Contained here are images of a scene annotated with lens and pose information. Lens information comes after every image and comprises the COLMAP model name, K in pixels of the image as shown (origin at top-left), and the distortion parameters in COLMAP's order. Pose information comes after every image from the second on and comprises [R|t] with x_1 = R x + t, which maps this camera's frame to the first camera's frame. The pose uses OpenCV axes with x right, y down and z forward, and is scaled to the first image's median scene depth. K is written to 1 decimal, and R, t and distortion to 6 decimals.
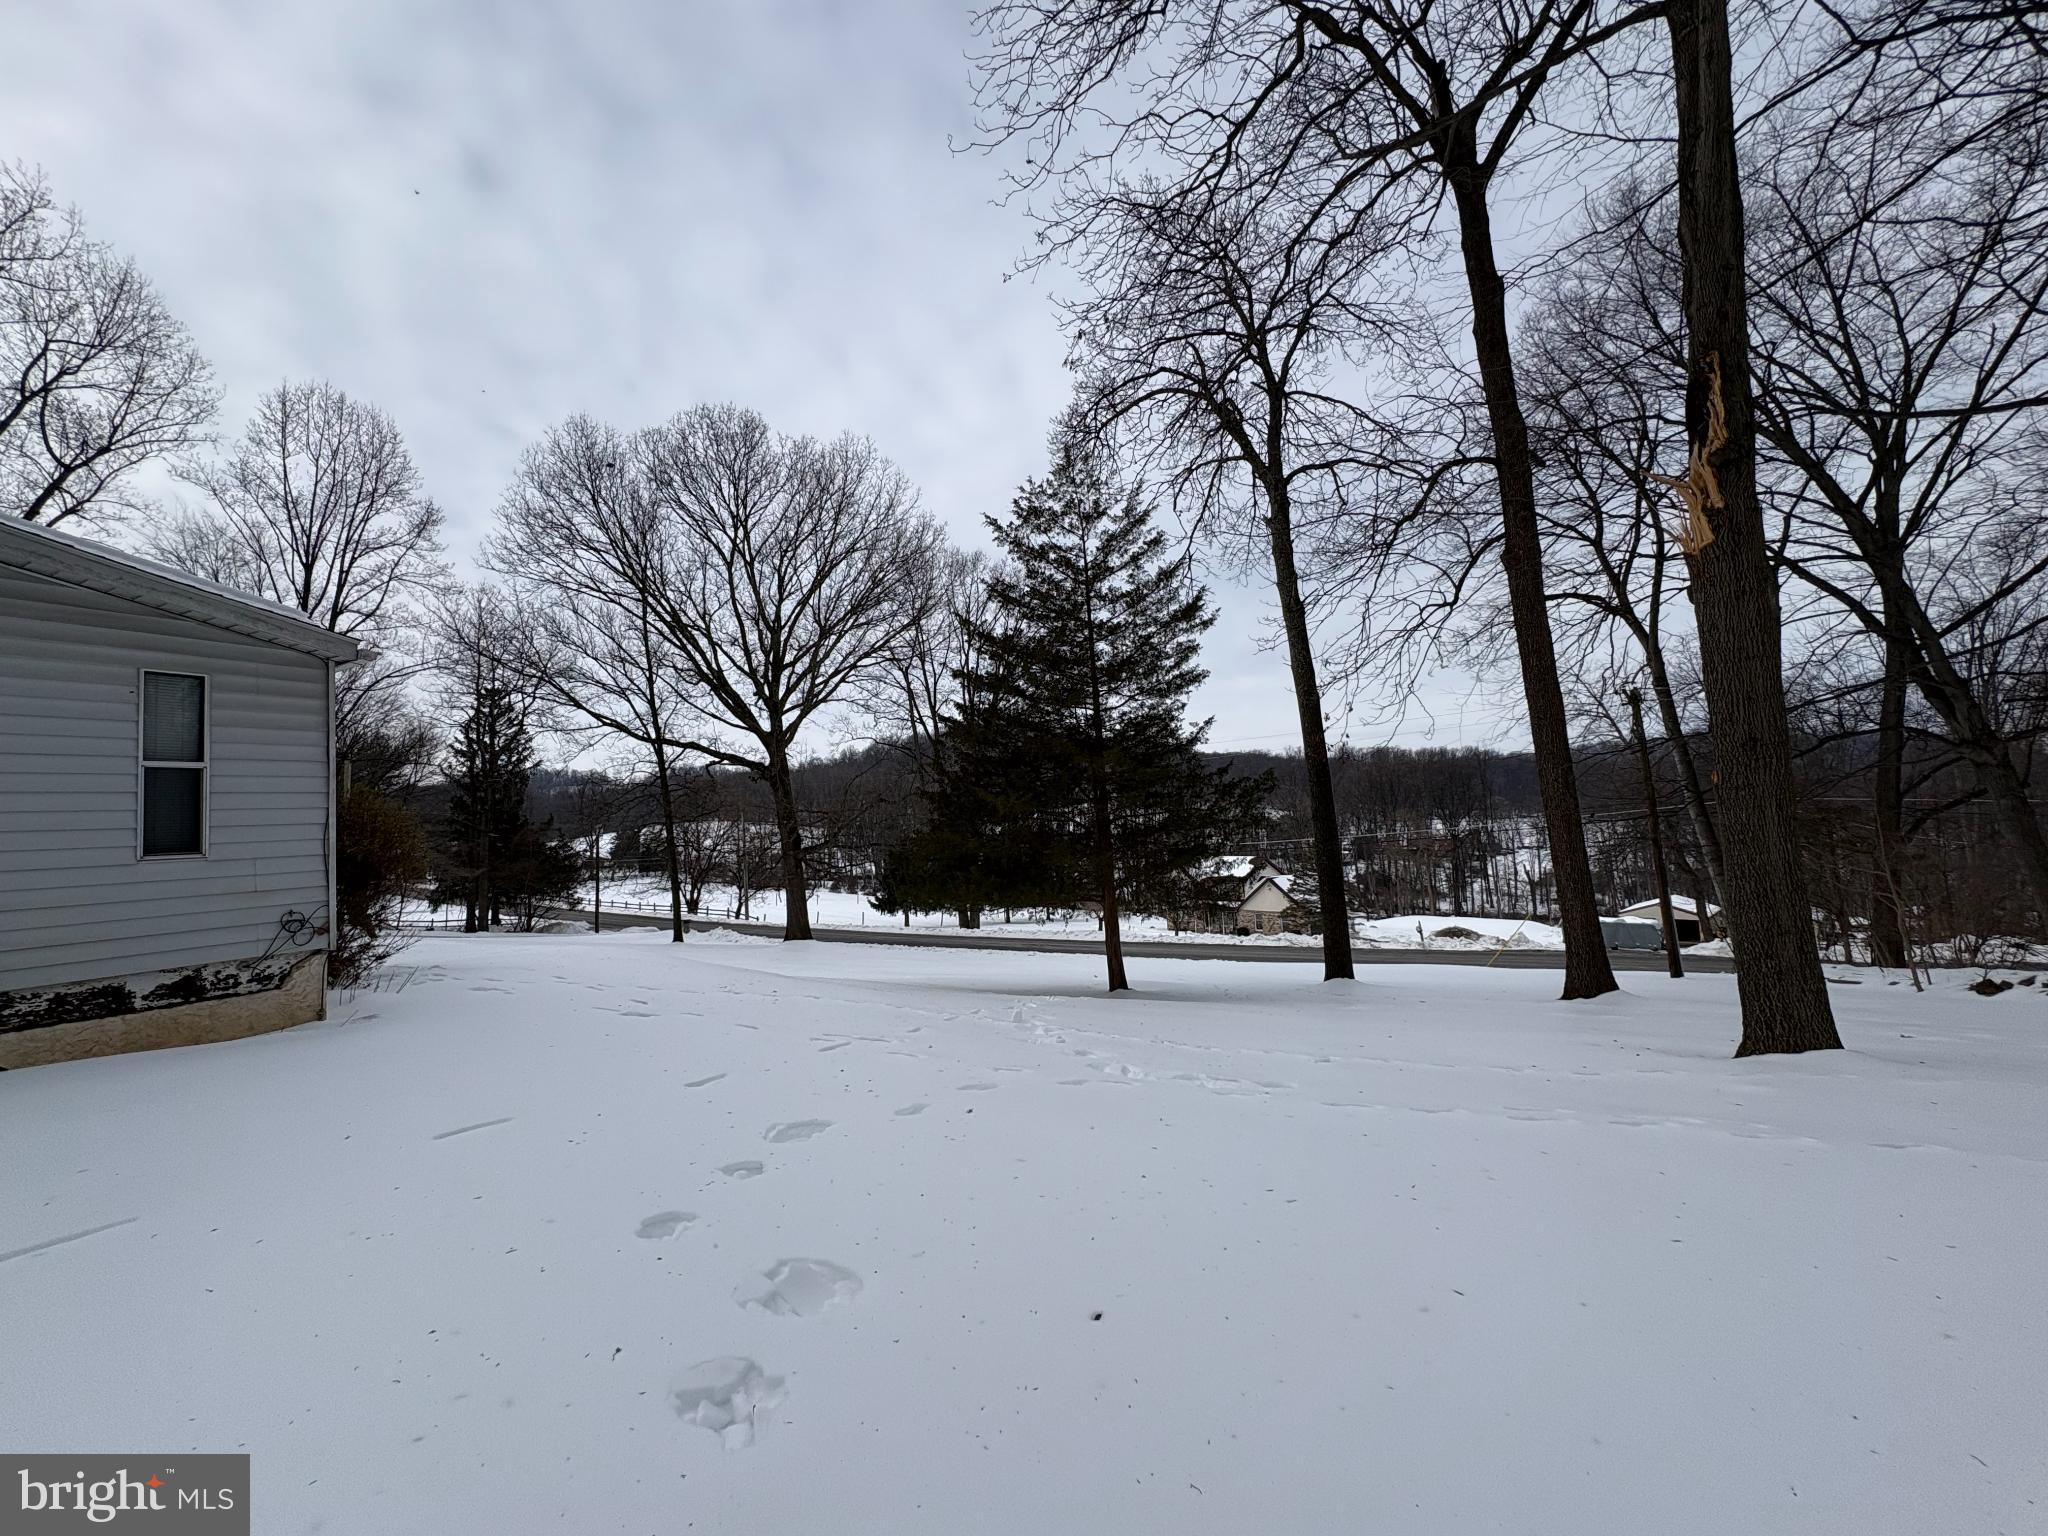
lens RADIAL K [[813.6, 0, 1023.6], [0, 813.6, 783.4], [0, 0, 1]] dist [0.002822, 0.000845]
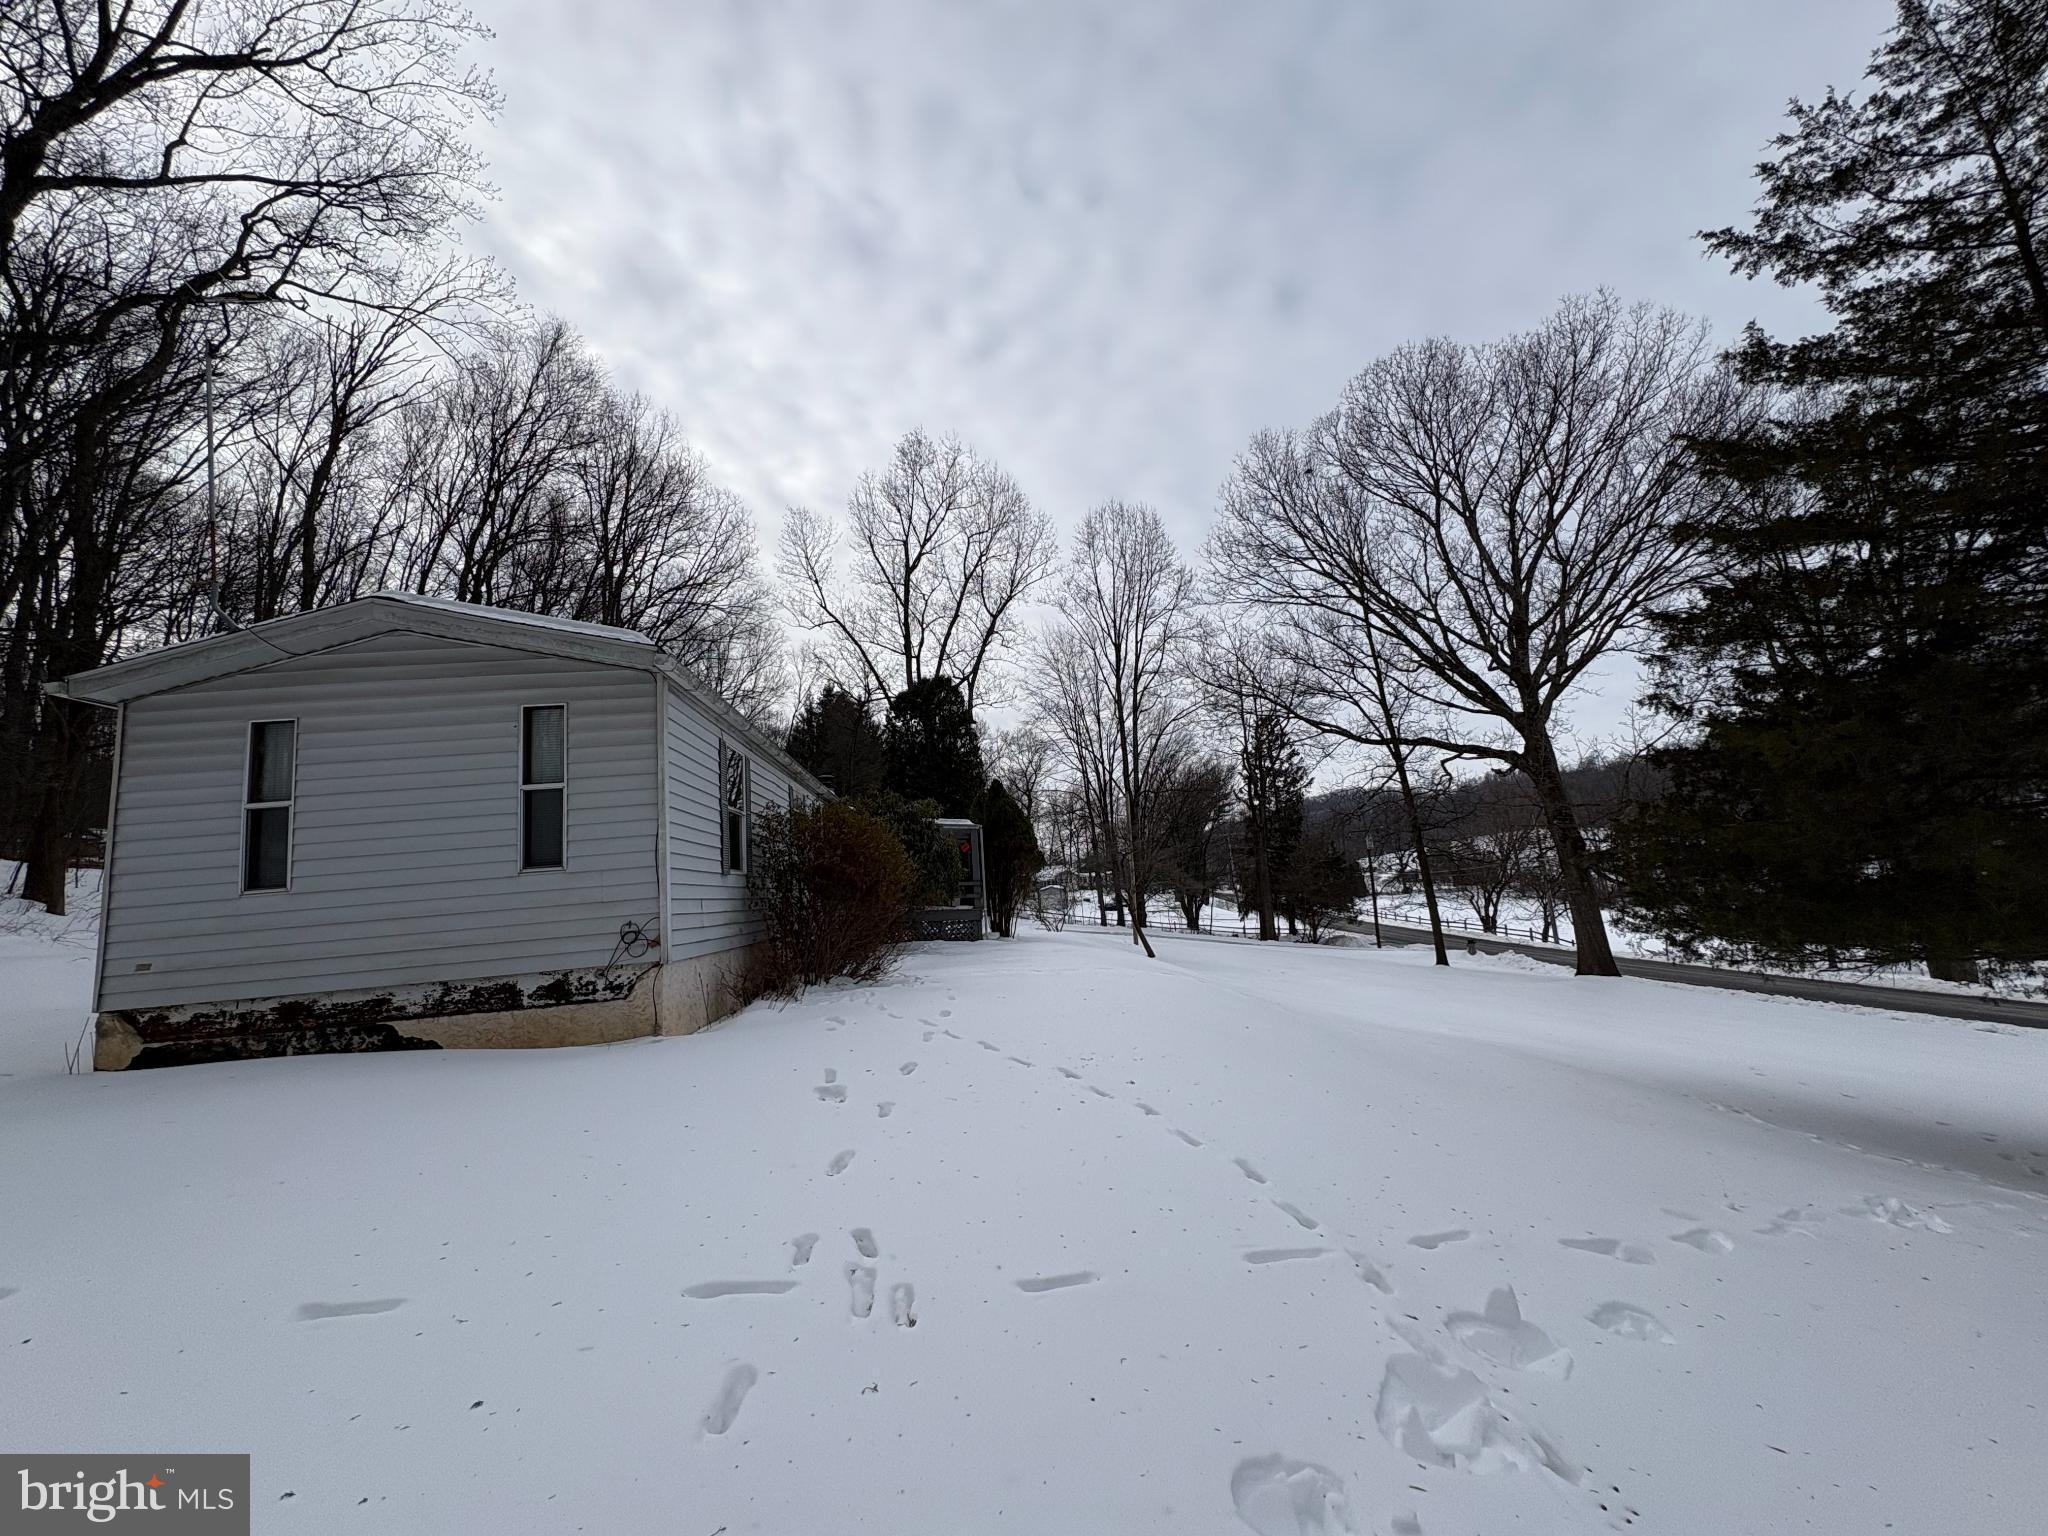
lens RADIAL K [[813.6, 0, 1020.4], [0, 813.6, 770.7], [0, 0, 1]] dist [0.002822, 0.000845]
pose [[0.594730, -0.110804, -0.796253, 0.037129], [0.085647, 0.993552, -0.074289, 0.015179], [0.799351, -0.024015, 0.600385, 0.138017]]
